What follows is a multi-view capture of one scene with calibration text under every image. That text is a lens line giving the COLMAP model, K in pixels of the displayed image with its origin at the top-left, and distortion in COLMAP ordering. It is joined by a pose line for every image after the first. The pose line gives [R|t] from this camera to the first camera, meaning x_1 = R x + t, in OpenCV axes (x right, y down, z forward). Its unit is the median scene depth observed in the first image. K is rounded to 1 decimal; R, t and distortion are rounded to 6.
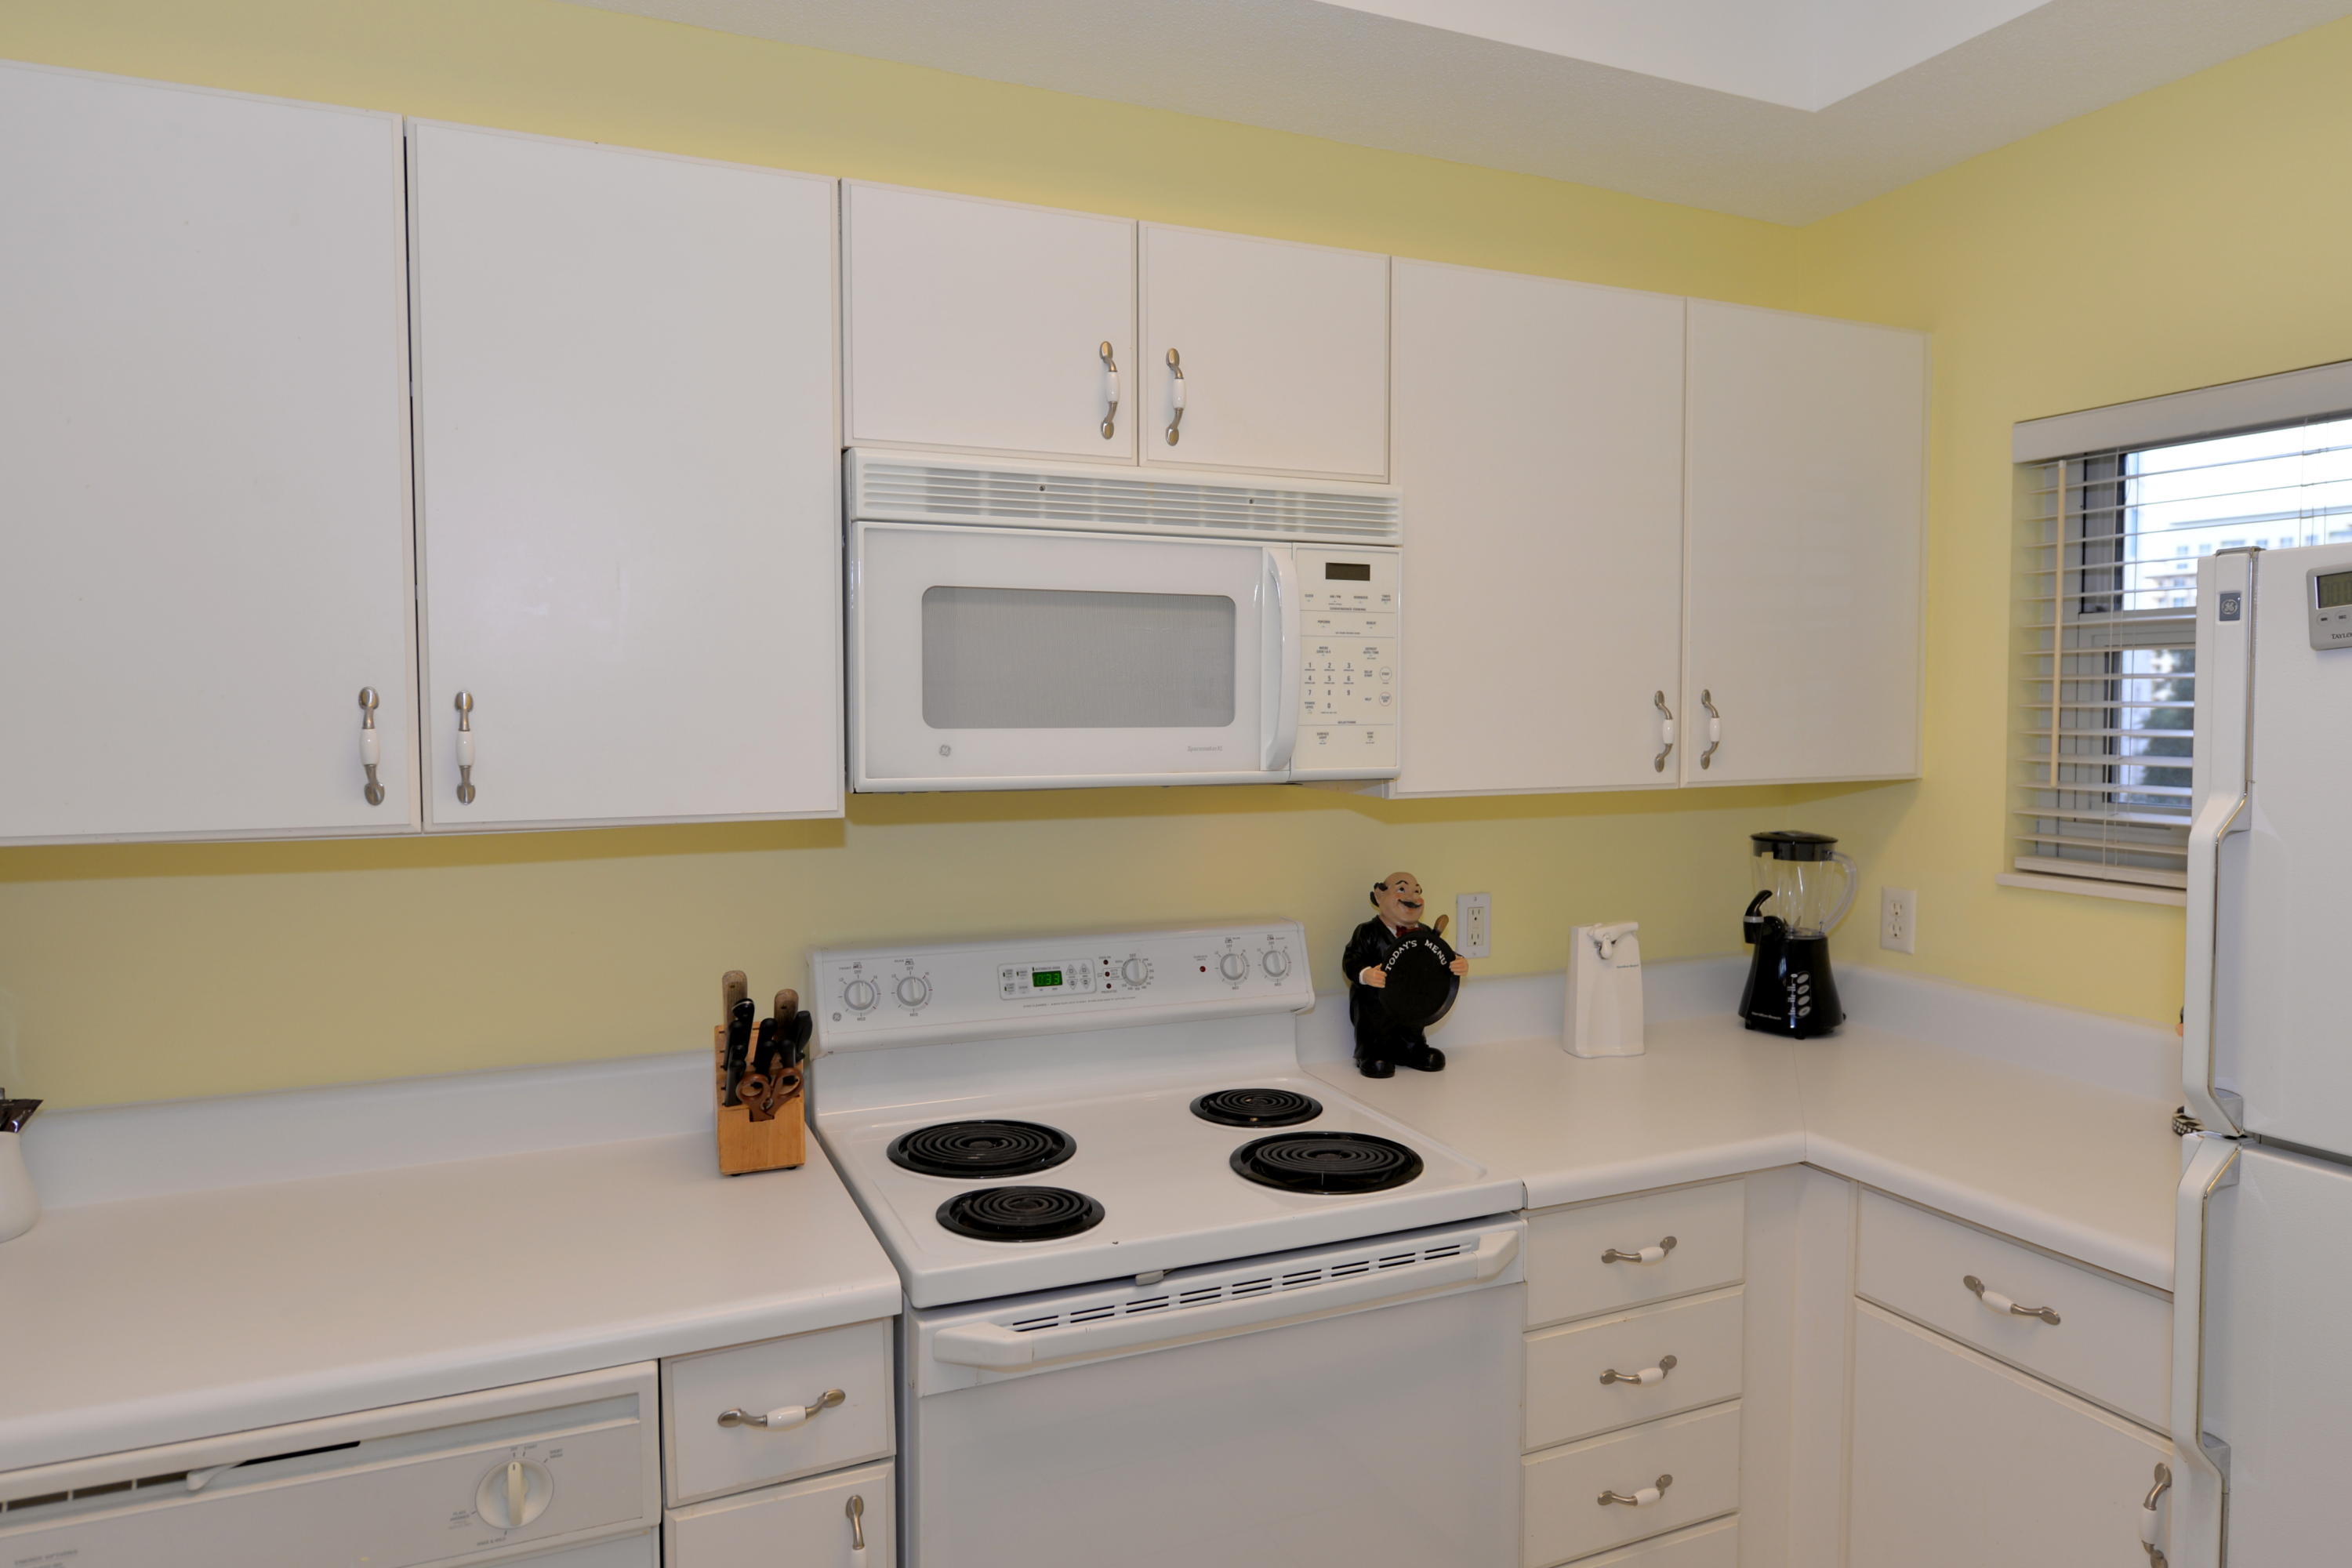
lens RADIAL K [[1438.2, 0, 1176.0], [0, 1438.2, 773.7], [0, 0, 1]] dist [-0.002907, -0.000557]
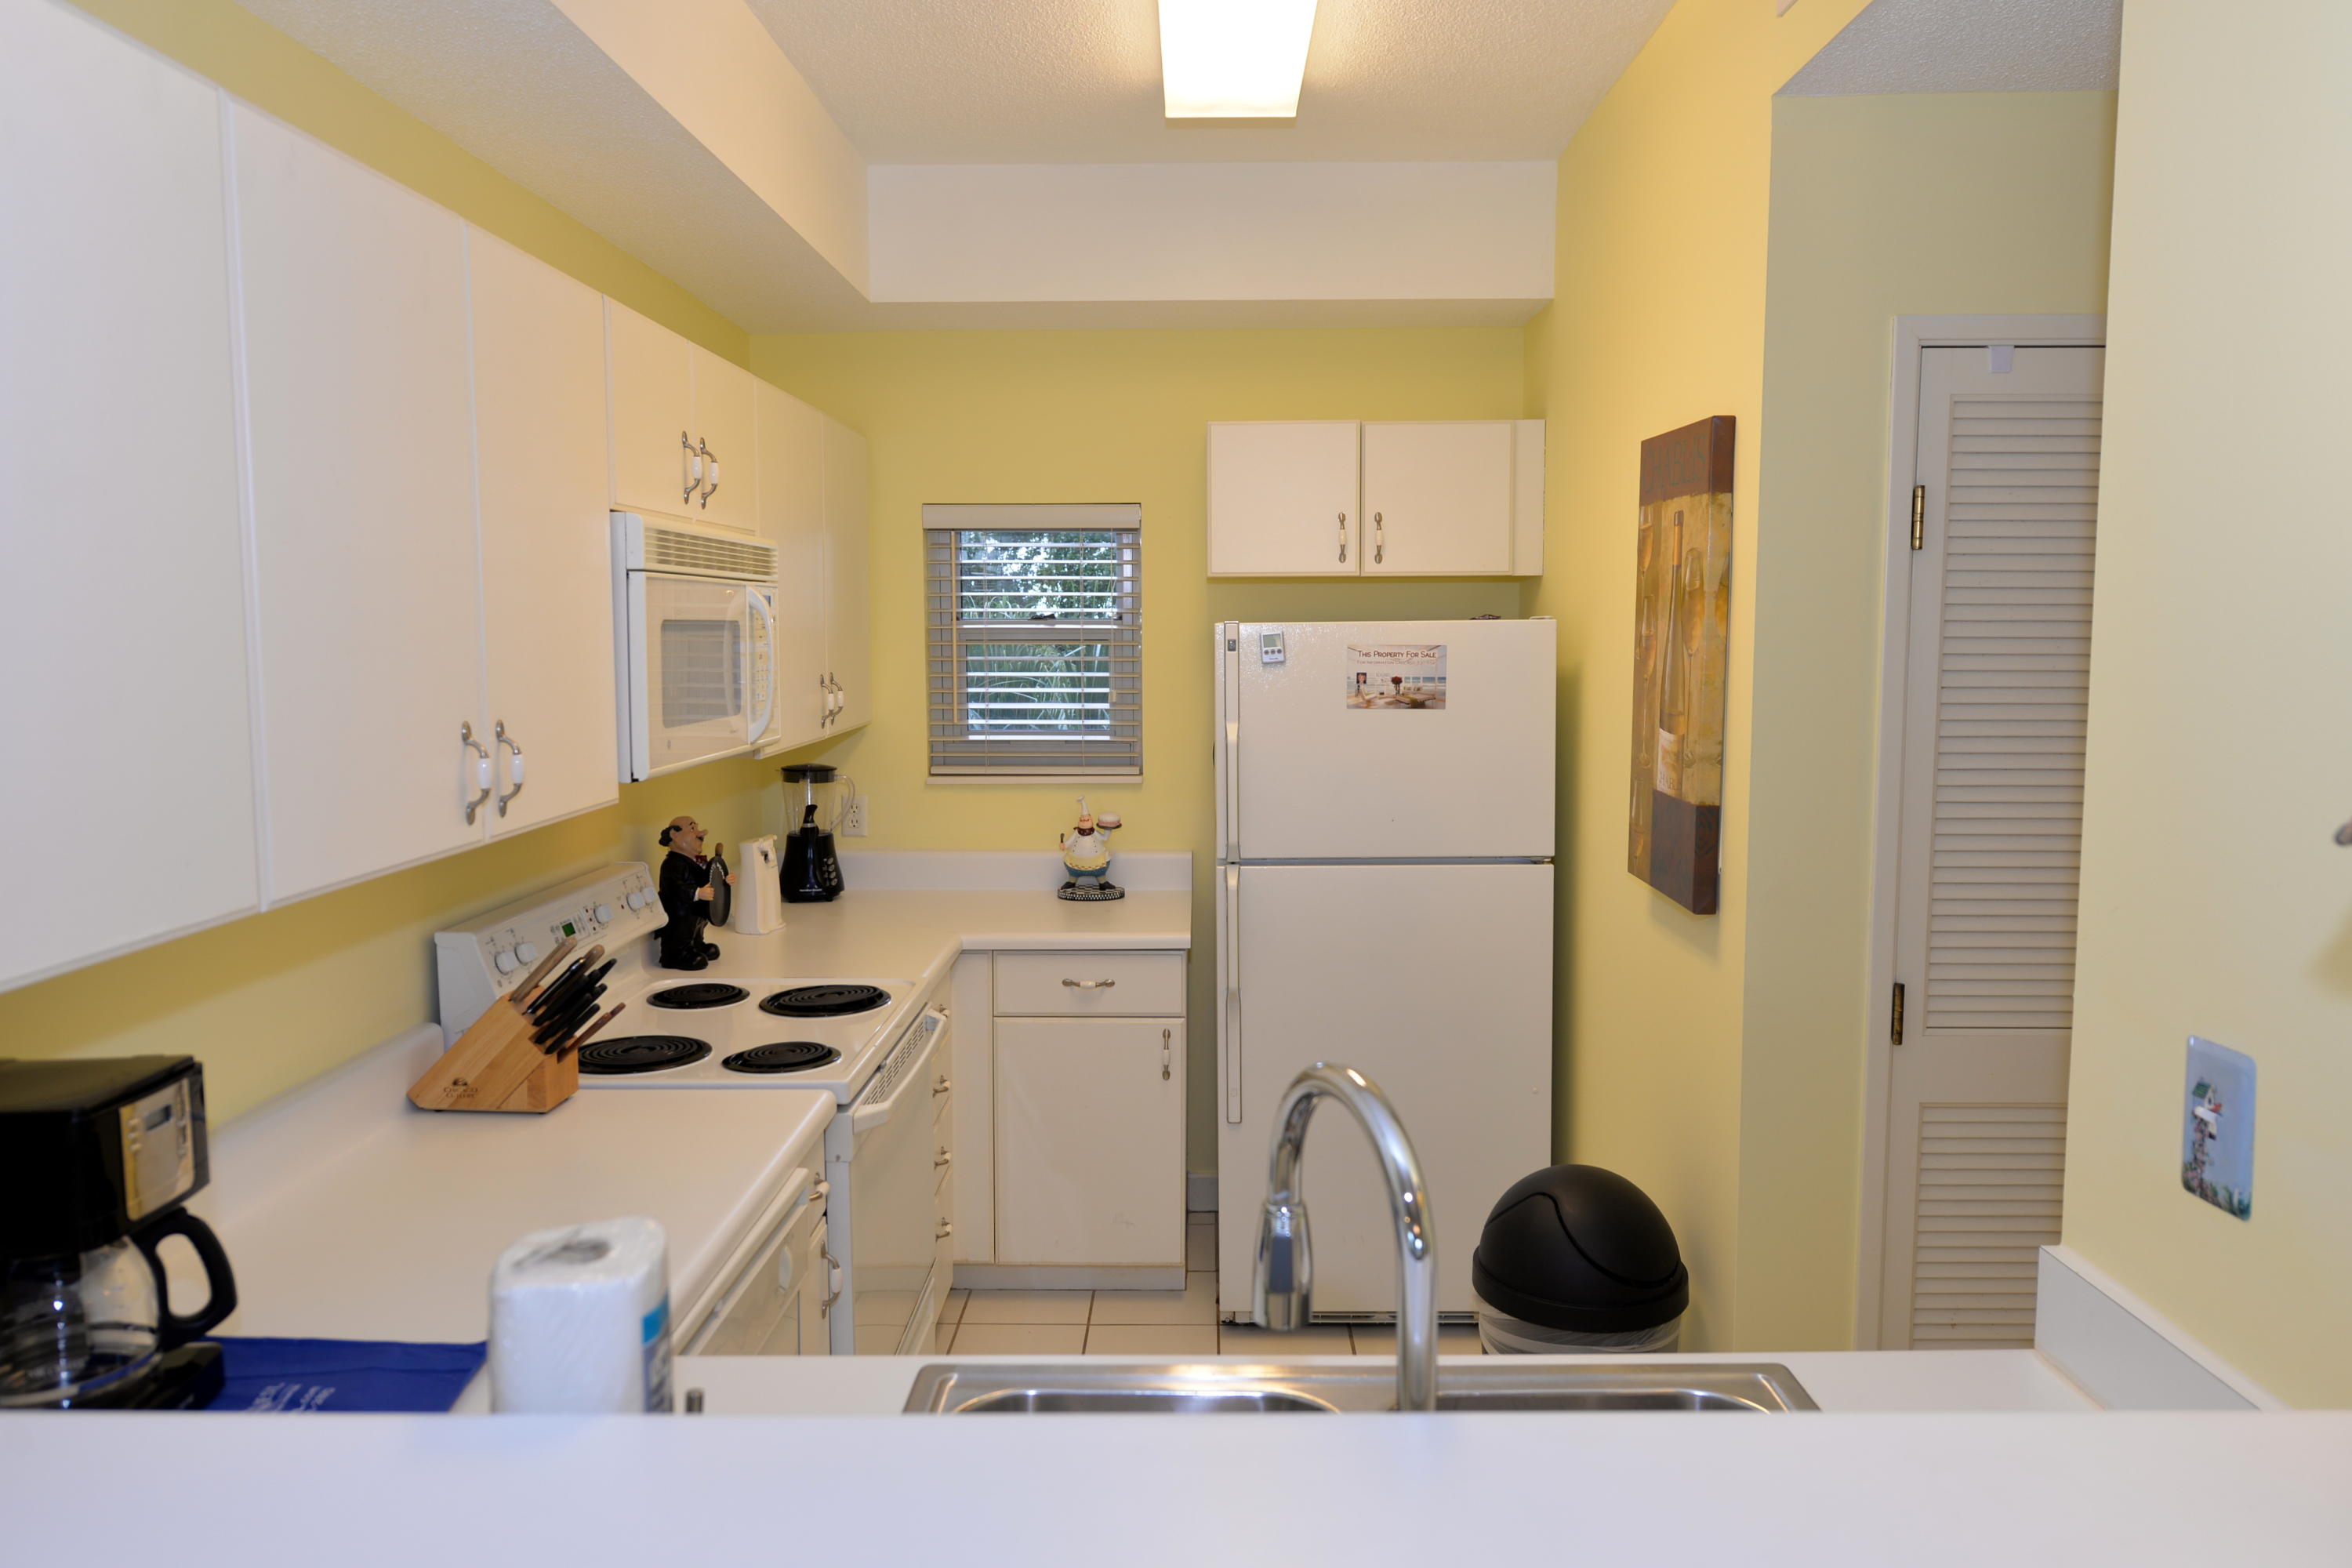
lens RADIAL K [[1625.6, 0, 1178.5], [0, 1625.6, 782.6], [0, 0, 1]] dist [-0.001682, -0.000147]
pose [[0.410798, -0.090429, 0.907231, -1.206223], [0.047063, 0.995846, 0.077951, -0.068617], [-0.910511, 0.010675, 0.413347, -0.039124]]
